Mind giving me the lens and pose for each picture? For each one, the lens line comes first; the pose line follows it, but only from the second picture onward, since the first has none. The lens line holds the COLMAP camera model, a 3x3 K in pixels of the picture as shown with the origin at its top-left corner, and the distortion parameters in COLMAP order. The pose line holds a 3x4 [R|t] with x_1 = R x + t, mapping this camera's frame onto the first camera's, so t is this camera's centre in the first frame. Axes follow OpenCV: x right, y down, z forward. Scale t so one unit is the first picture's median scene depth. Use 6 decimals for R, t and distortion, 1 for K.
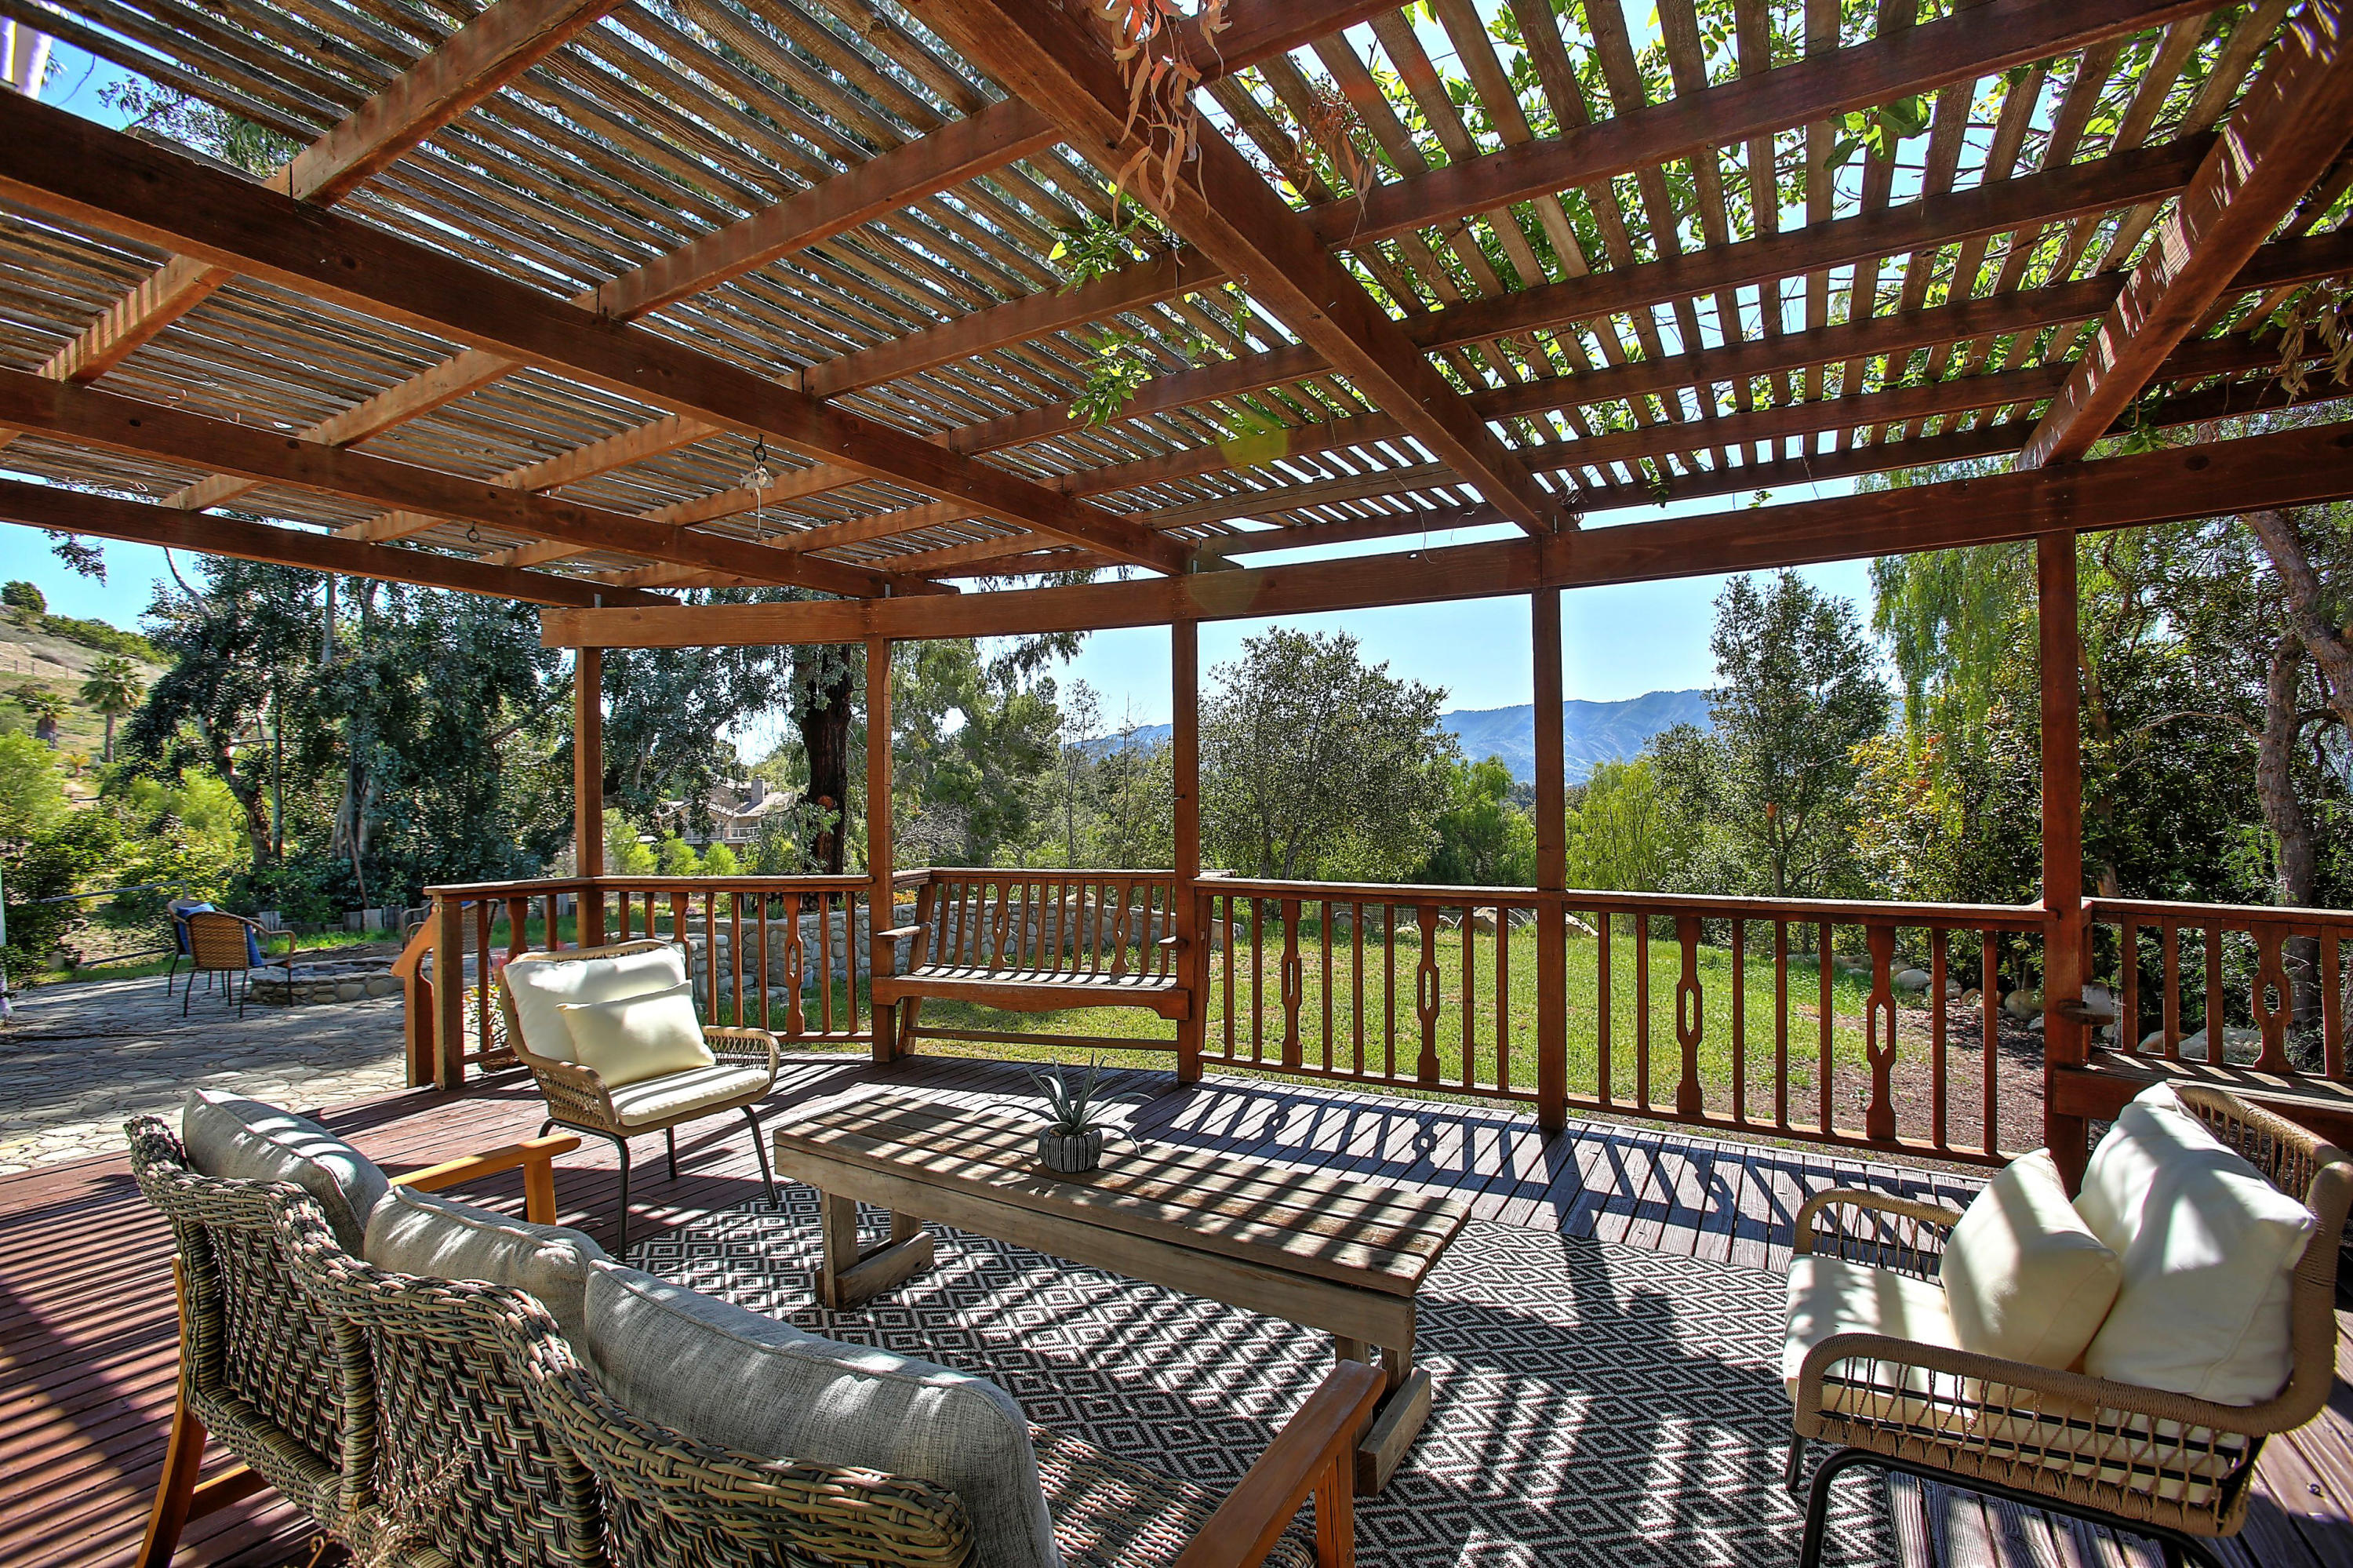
lens RADIAL K [[1060.0, 0, 1163.6], [0, 1060.0, 786.4], [0, 0, 1]] dist [-0.071913, 0.027940]
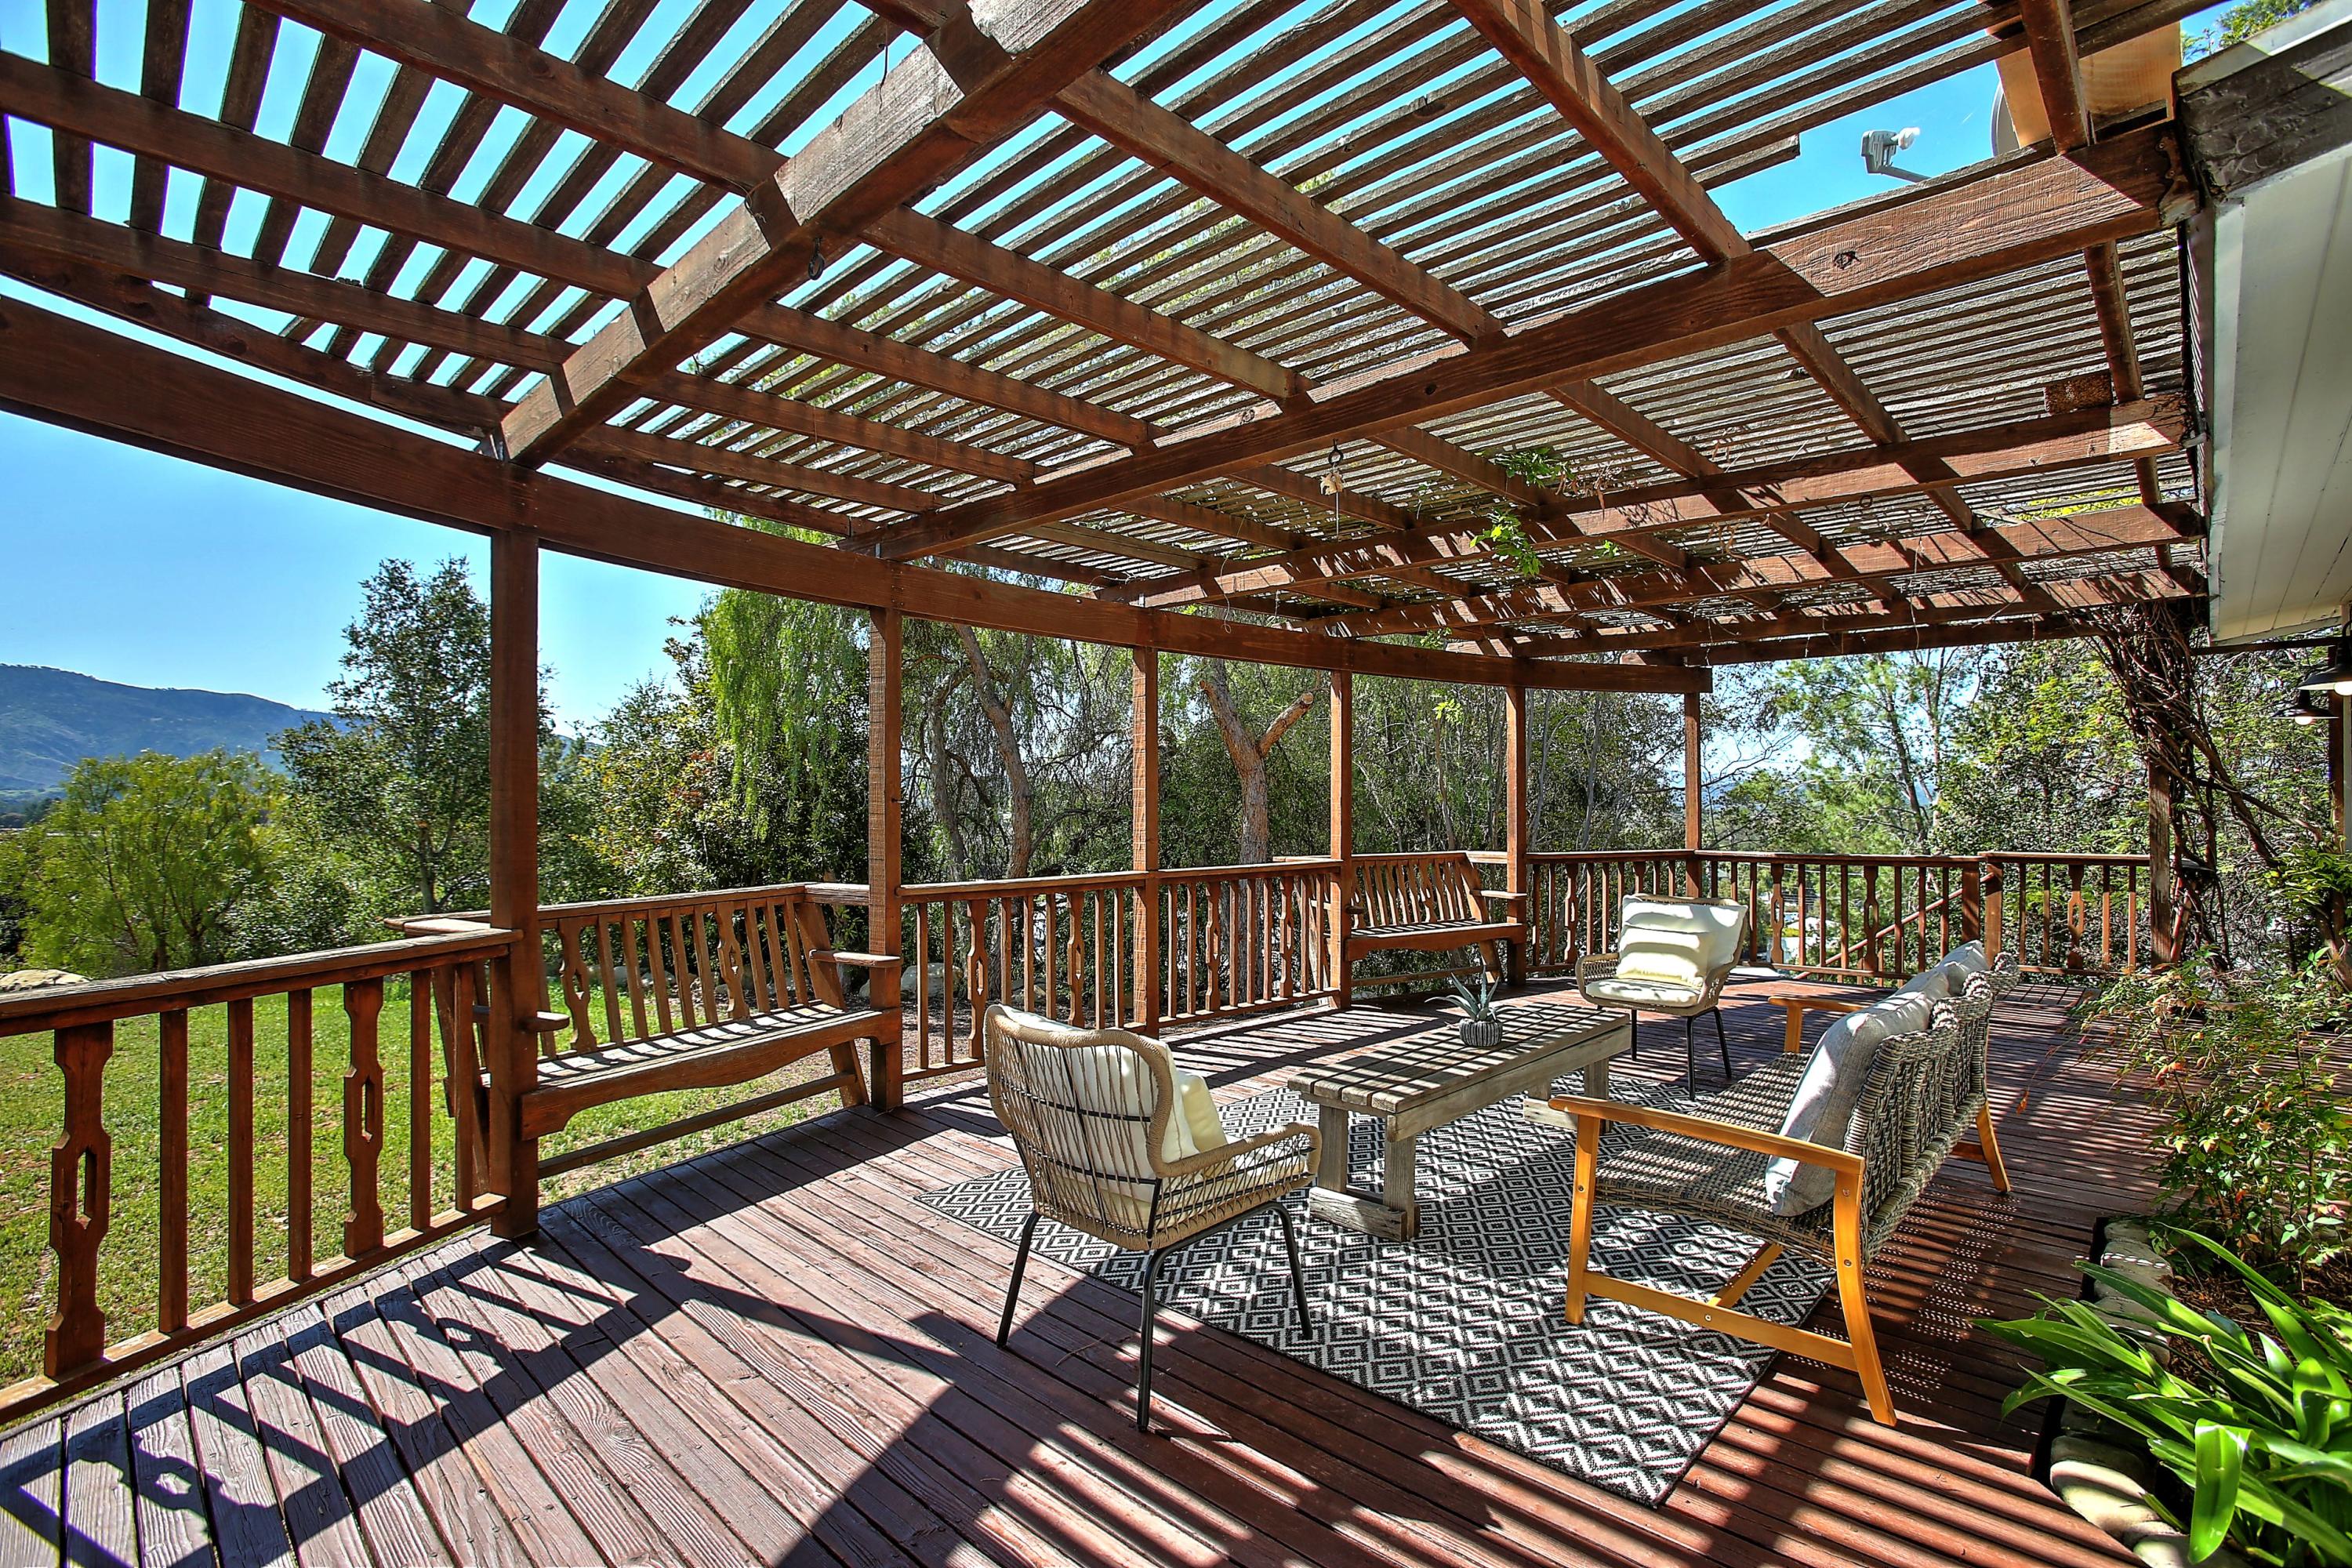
lens RADIAL K [[1124.6, 0, 1176.0], [0, 1124.6, 784.0], [0, 0, 1]] dist [-0.025481, 0.000145]
pose [[0.234744, 0.021489, 0.971820, -0.161109], [-0.005383, 0.999769, -0.020807, 0.004112], [-0.972042, -0.000347, 0.234805, 0.101457]]
